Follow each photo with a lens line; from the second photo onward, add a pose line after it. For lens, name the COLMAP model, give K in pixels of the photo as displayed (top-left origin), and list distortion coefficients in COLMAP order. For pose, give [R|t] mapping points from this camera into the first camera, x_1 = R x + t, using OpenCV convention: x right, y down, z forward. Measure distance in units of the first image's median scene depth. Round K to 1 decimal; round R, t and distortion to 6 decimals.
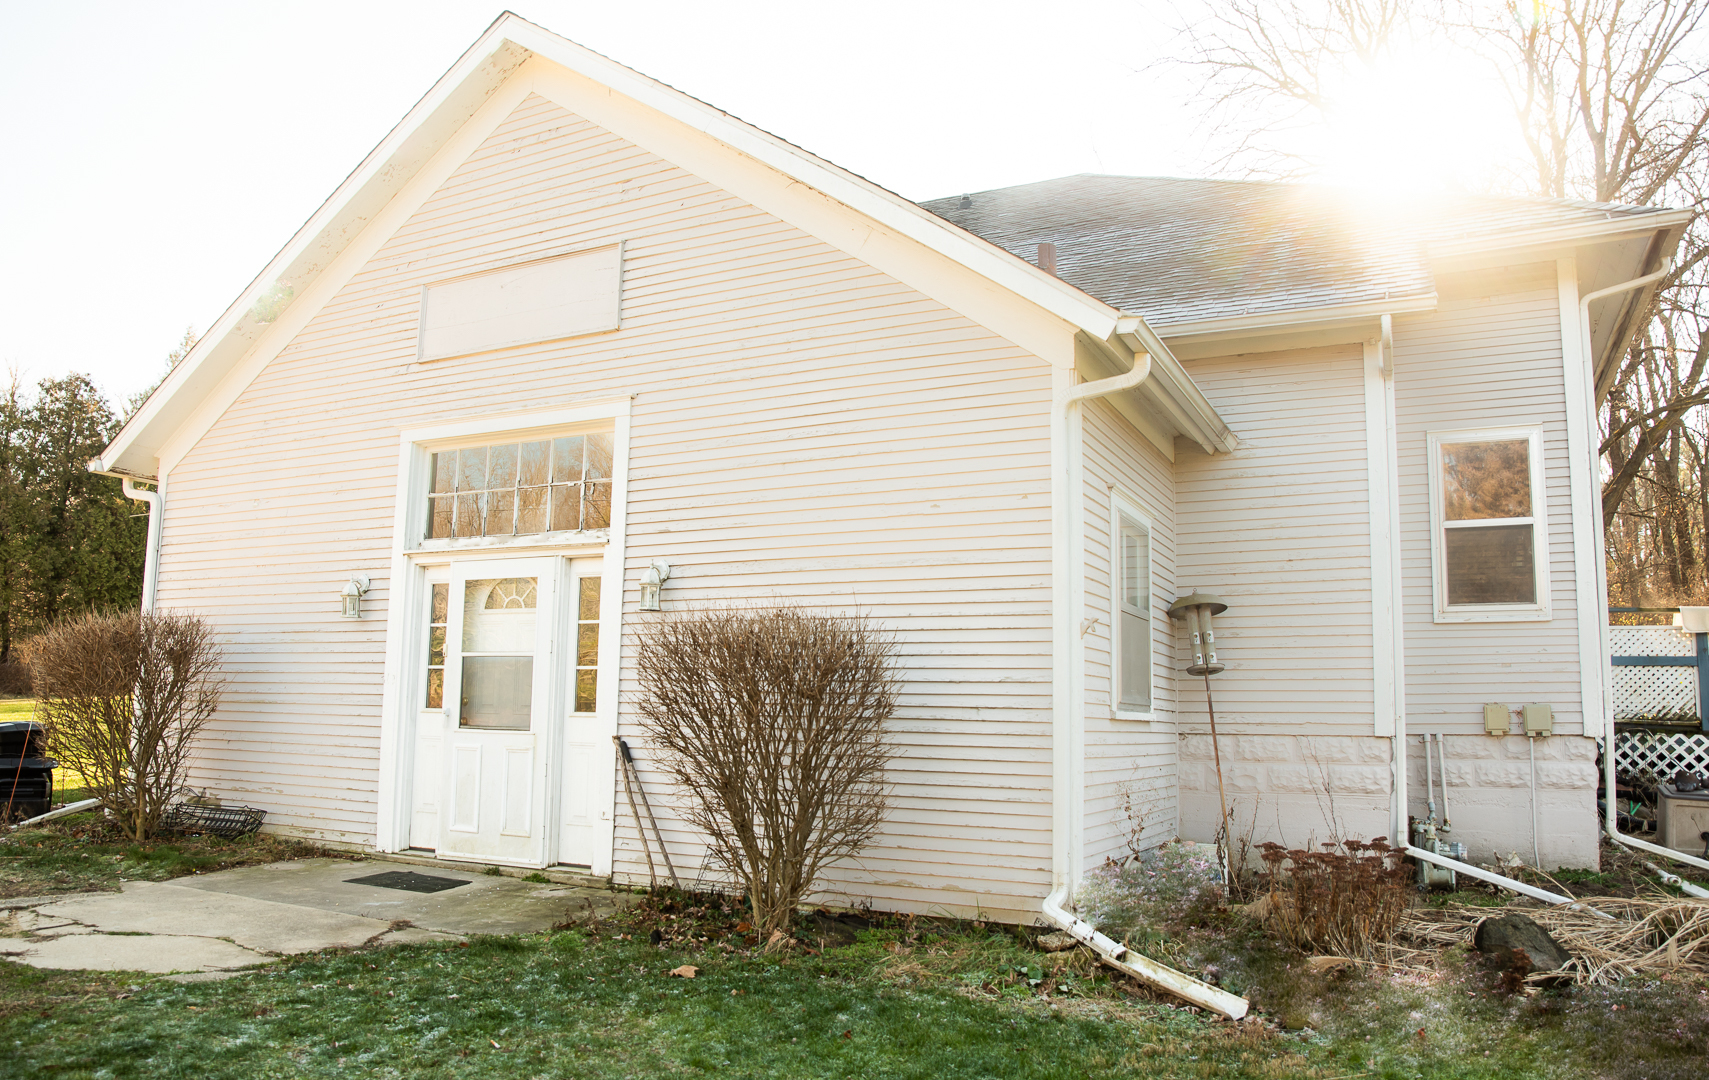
lens RADIAL K [[1269.8, 0, 854.5], [0, 1269.8, 540.0], [0, 0, 1]] dist [-0.123355, 0.090721]
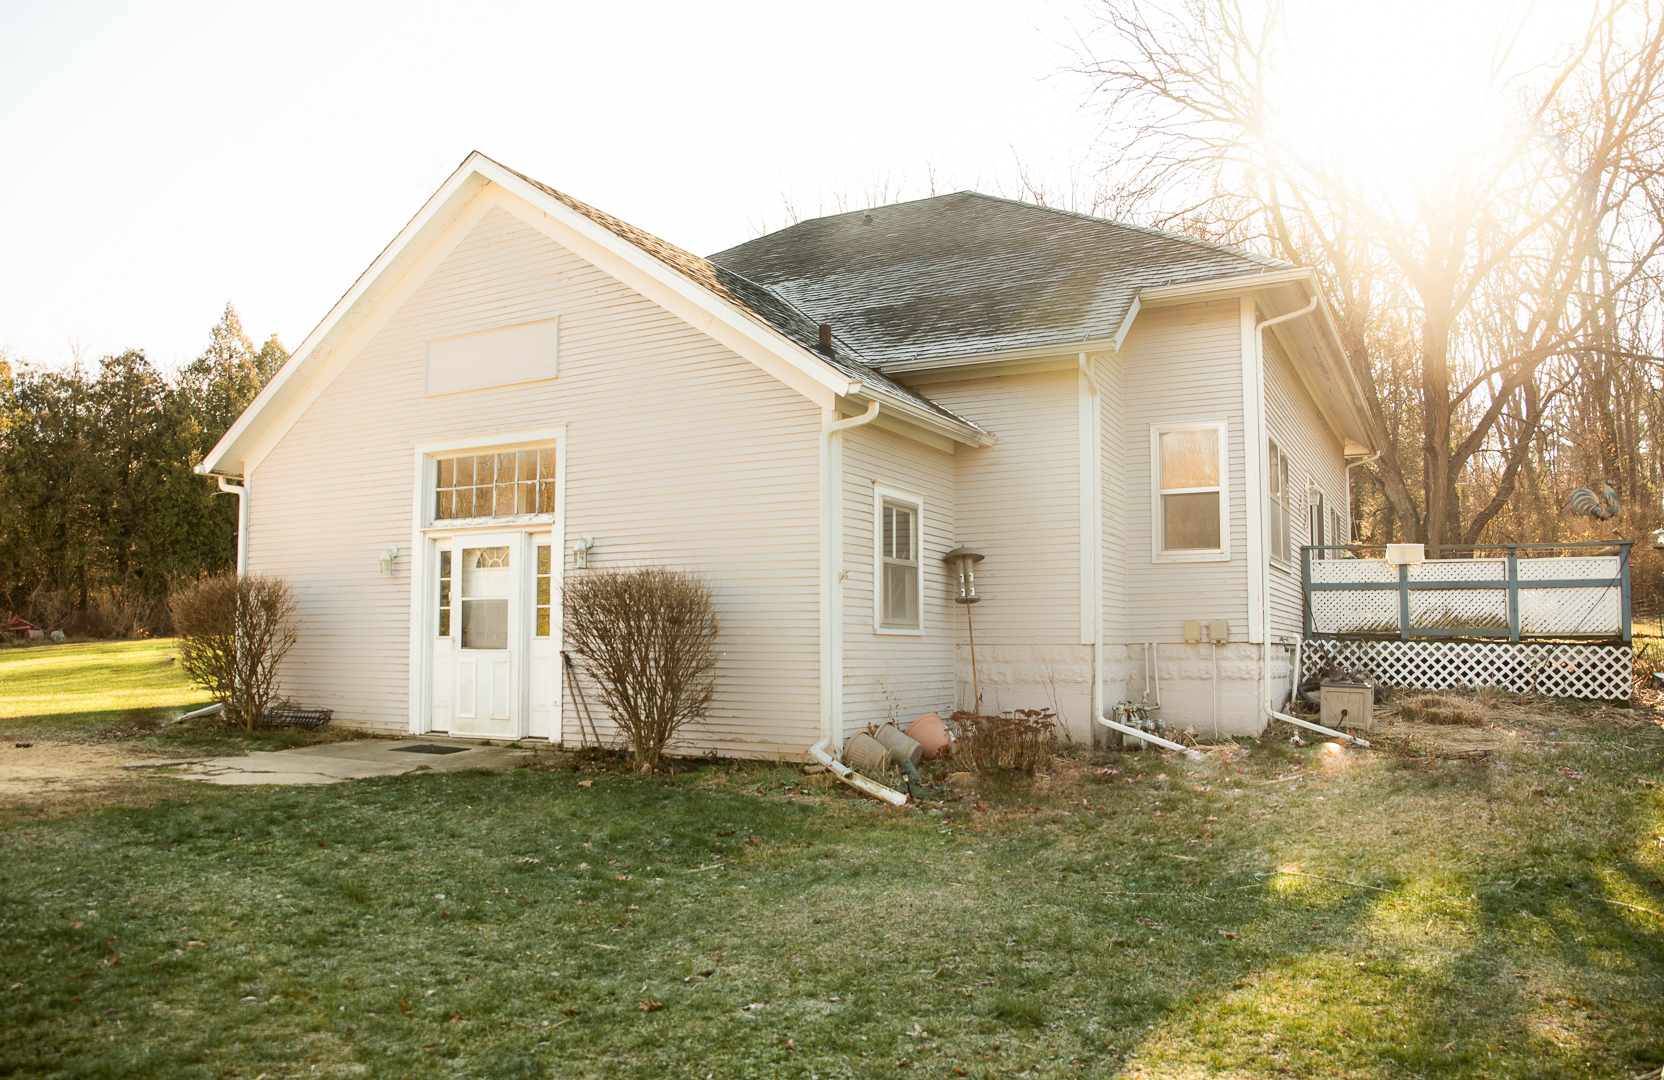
lens RADIAL K [[1254.0, 0, 832.0], [0, 1254.0, 540.0], [0, 0, 1]] dist [-0.136379, 0.126713]
pose [[0.999116, -0.021632, -0.036045, 0.176713], [0.023612, 0.998182, 0.055448, -0.049007], [0.034780, -0.056251, 0.997811, -0.436078]]
